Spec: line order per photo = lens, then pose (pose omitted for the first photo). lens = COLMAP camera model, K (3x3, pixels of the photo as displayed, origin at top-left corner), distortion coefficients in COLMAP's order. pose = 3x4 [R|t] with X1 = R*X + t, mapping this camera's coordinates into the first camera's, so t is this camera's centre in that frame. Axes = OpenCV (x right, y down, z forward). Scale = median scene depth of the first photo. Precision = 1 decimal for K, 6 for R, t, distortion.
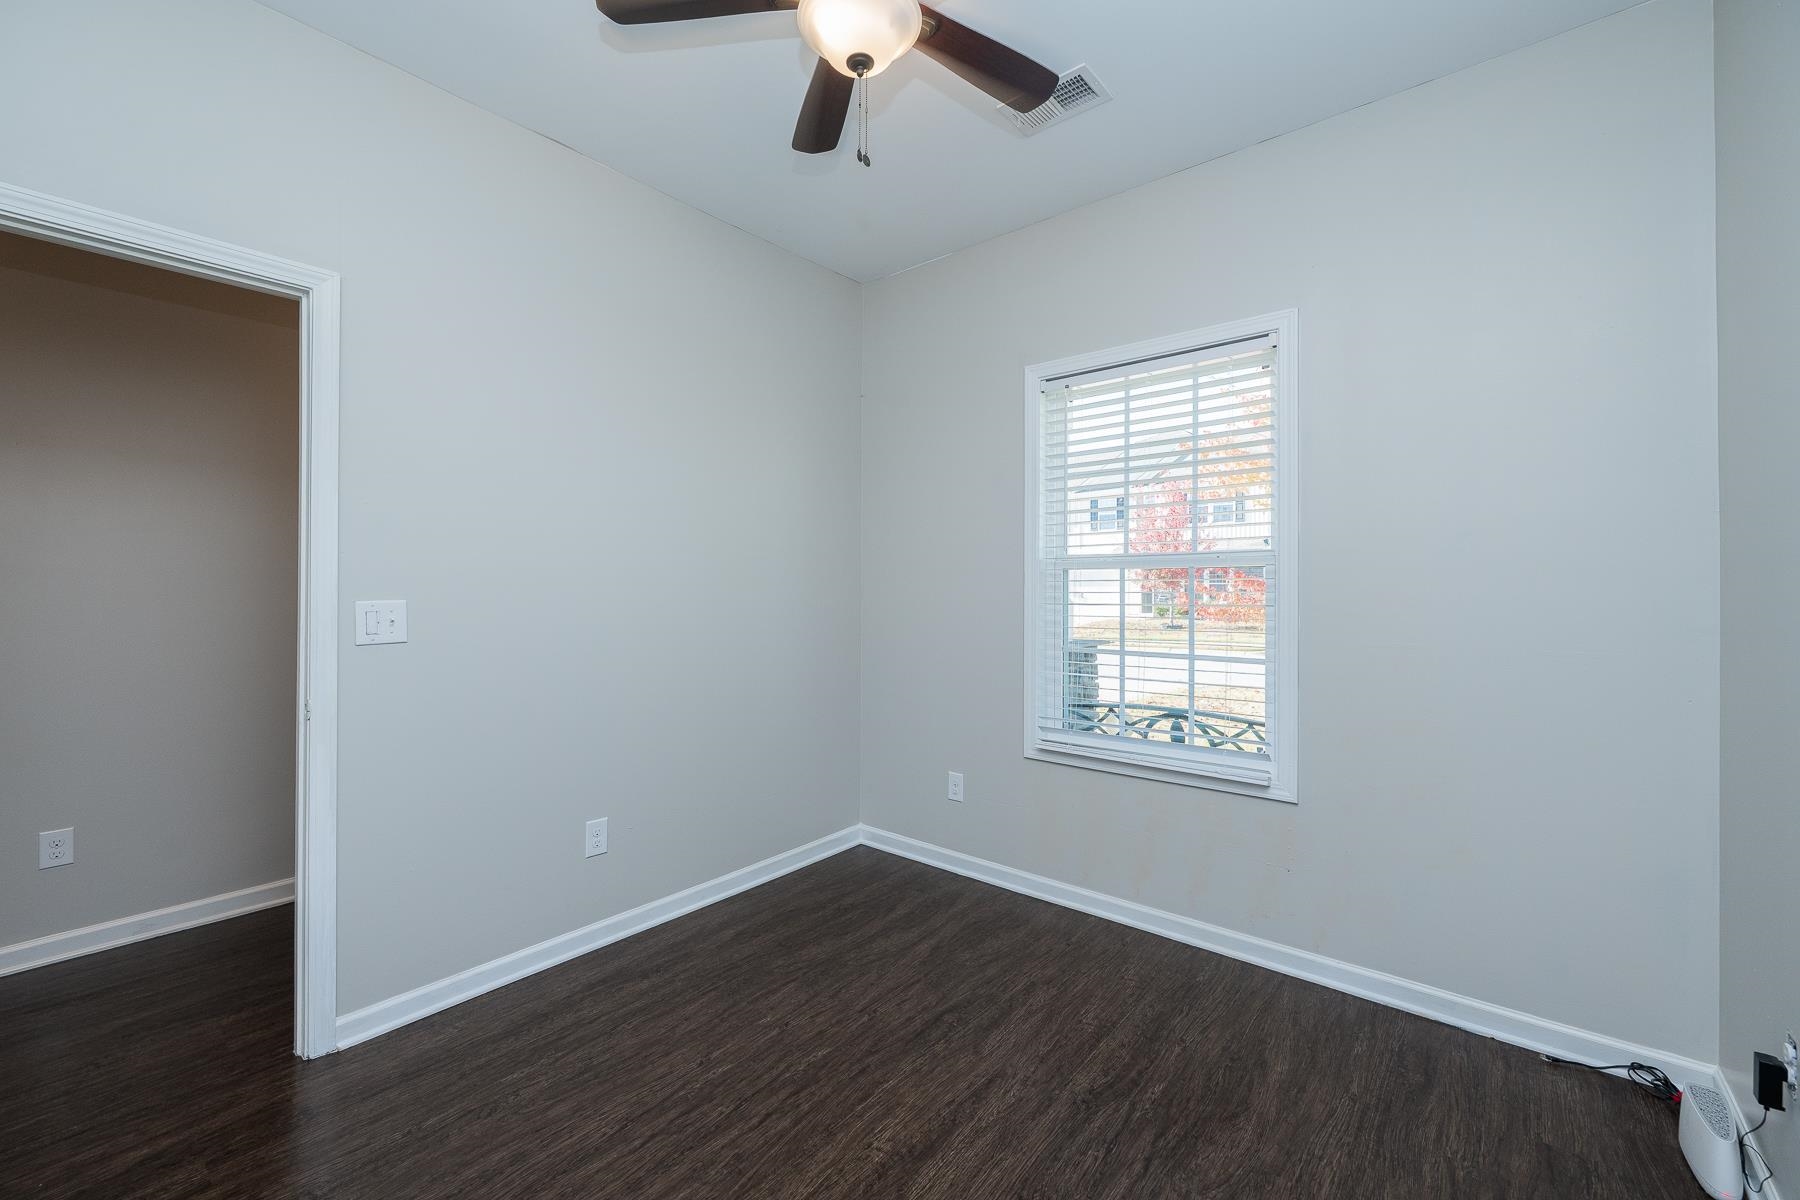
lens RADIAL K [[742.6, 0, 901.2], [0, 742.6, 582.0], [0, 0, 1]] dist [0.023316, -0.000635]
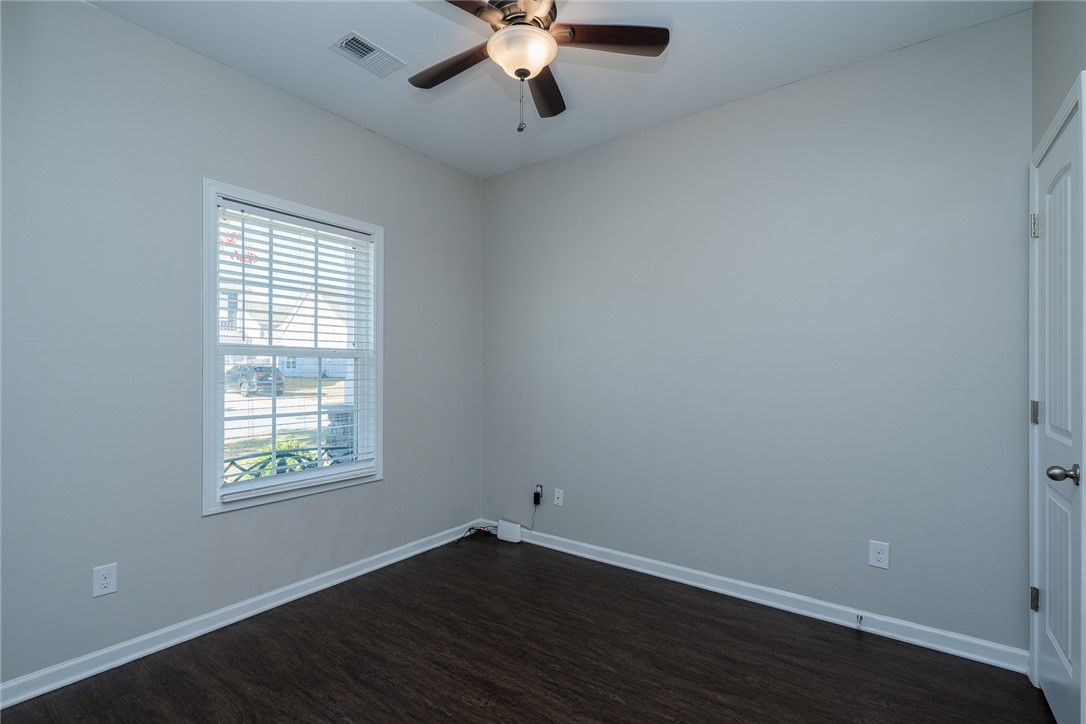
lens RADIAL K [[496.3, 0, 539.4], [0, 496.3, 370.2], [0, 0, 1]] dist [0.017653, -0.000211]
pose [[-0.052947, 0.004332, 0.998588, -0.770711], [-0.011114, 0.999926, -0.004927, 0.009165], [-0.998535, -0.011359, -0.052895, 0.632469]]
